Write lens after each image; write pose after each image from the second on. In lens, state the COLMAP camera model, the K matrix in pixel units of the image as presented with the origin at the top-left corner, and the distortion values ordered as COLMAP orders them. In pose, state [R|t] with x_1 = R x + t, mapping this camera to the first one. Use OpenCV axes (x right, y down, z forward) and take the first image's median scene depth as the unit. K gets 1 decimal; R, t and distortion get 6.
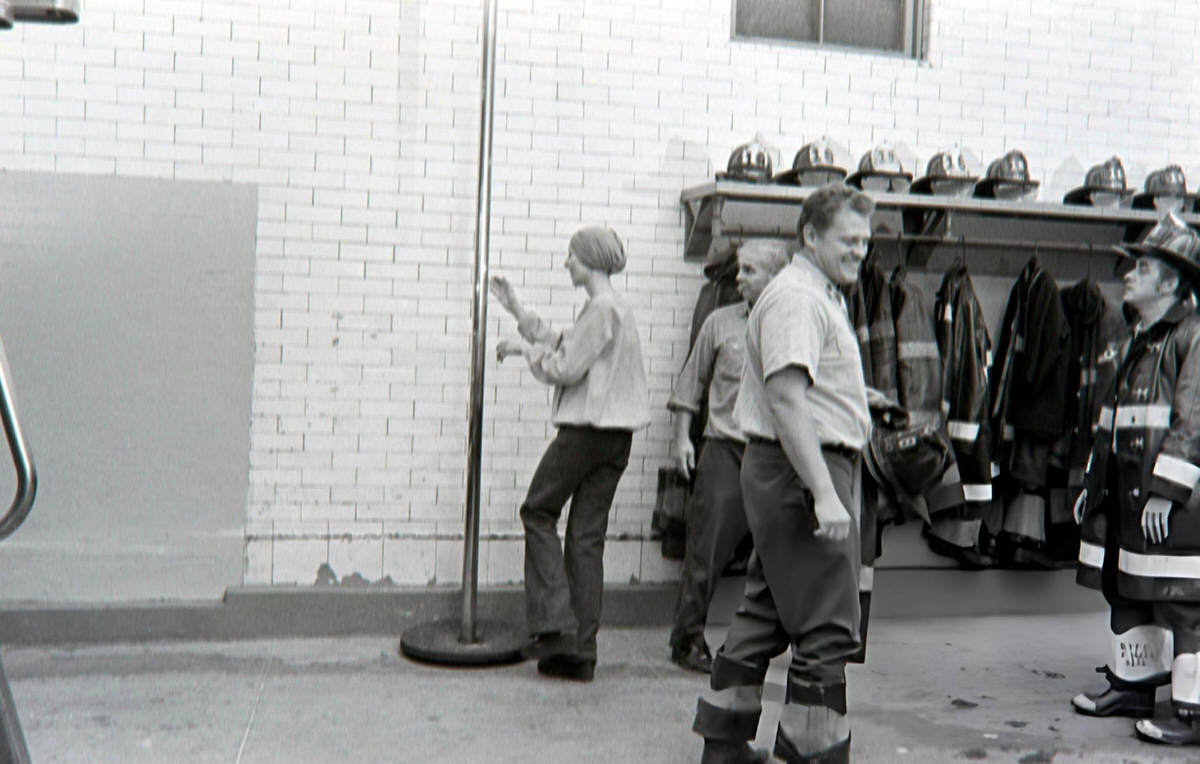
lens RADIAL K [[1297.7, 0, 601.9], [0, 1297.7, 383.0], [0, 0, 1]] dist [-0.031184, 0.000000]
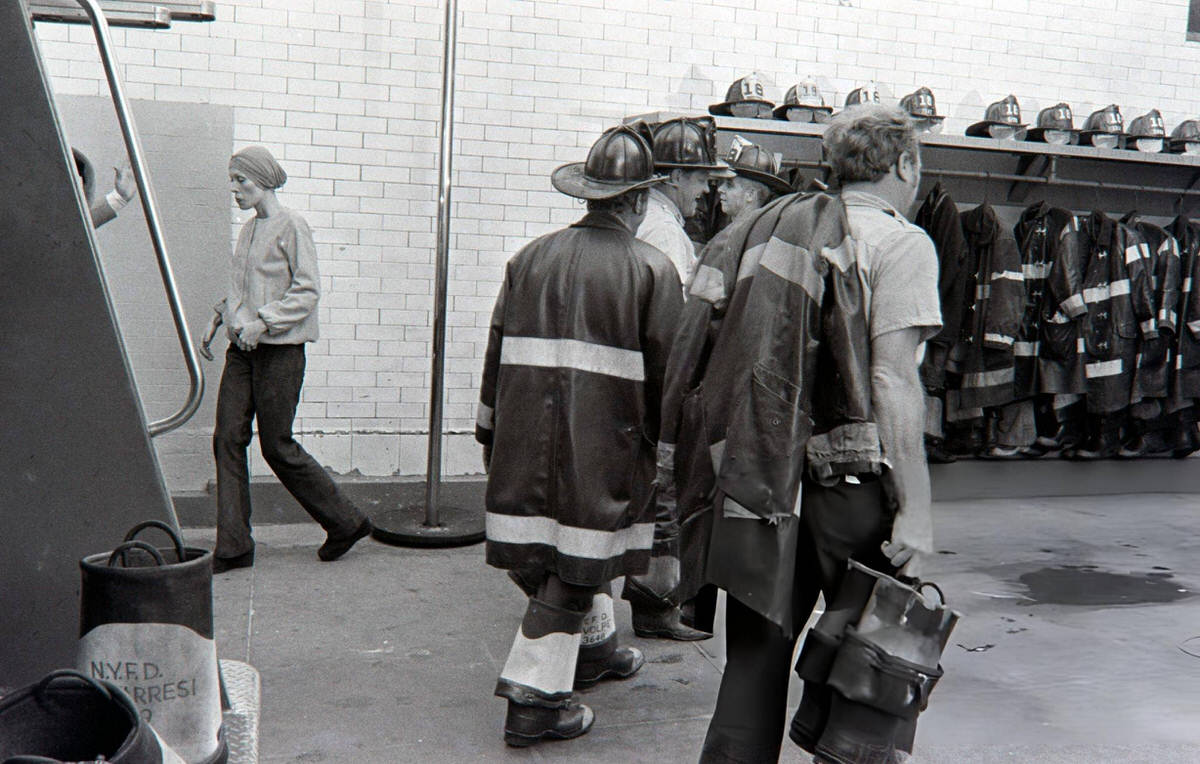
lens RADIAL K [[1297.7, 0, 607.9], [0, 1297.7, 380.7], [0, 0, 1]] dist [-0.031184, 0.000000]
pose [[0.996977, 0.002730, 0.077650, -0.037314], [-0.008432, 0.997282, 0.073202, -0.007189], [-0.077239, -0.073635, 0.994290, -0.104123]]
